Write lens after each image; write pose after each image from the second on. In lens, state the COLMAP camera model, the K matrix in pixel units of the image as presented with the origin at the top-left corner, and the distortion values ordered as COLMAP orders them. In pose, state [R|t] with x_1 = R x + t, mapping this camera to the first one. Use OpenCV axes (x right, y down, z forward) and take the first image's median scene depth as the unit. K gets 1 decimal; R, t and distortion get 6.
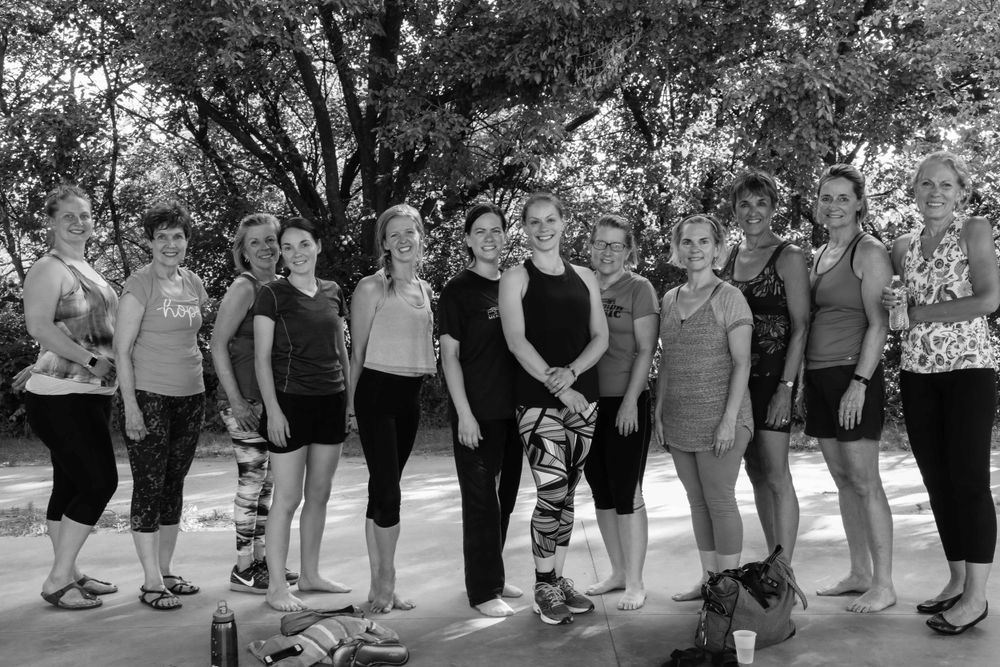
lens RADIAL K [[1339.9, 0, 498.3], [0, 1339.9, 329.2], [0, 0, 1]] dist [0.224766, 0.000000]
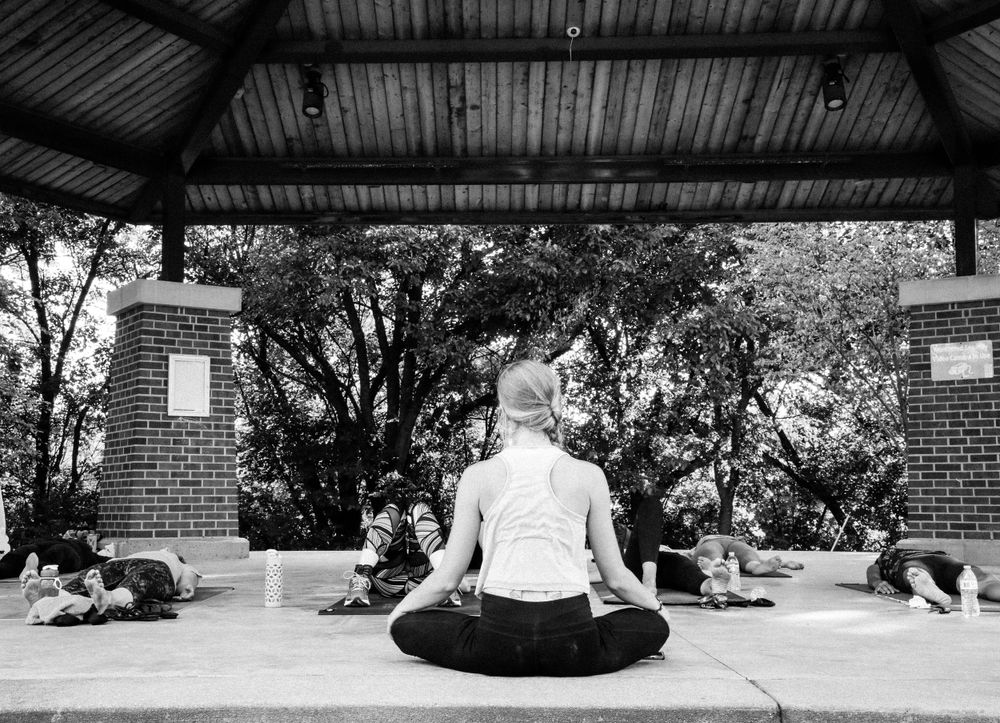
lens RADIAL K [[1315.1, 0, 465.1], [0, 1315.1, 370.6], [0, 0, 1]] dist [0.115303, 0.000000]
pose [[0.999797, 0.018630, -0.007699, -0.025028], [-0.019555, 0.989087, -0.146029, 0.074711], [0.004894, 0.146150, 0.989250, -0.369707]]
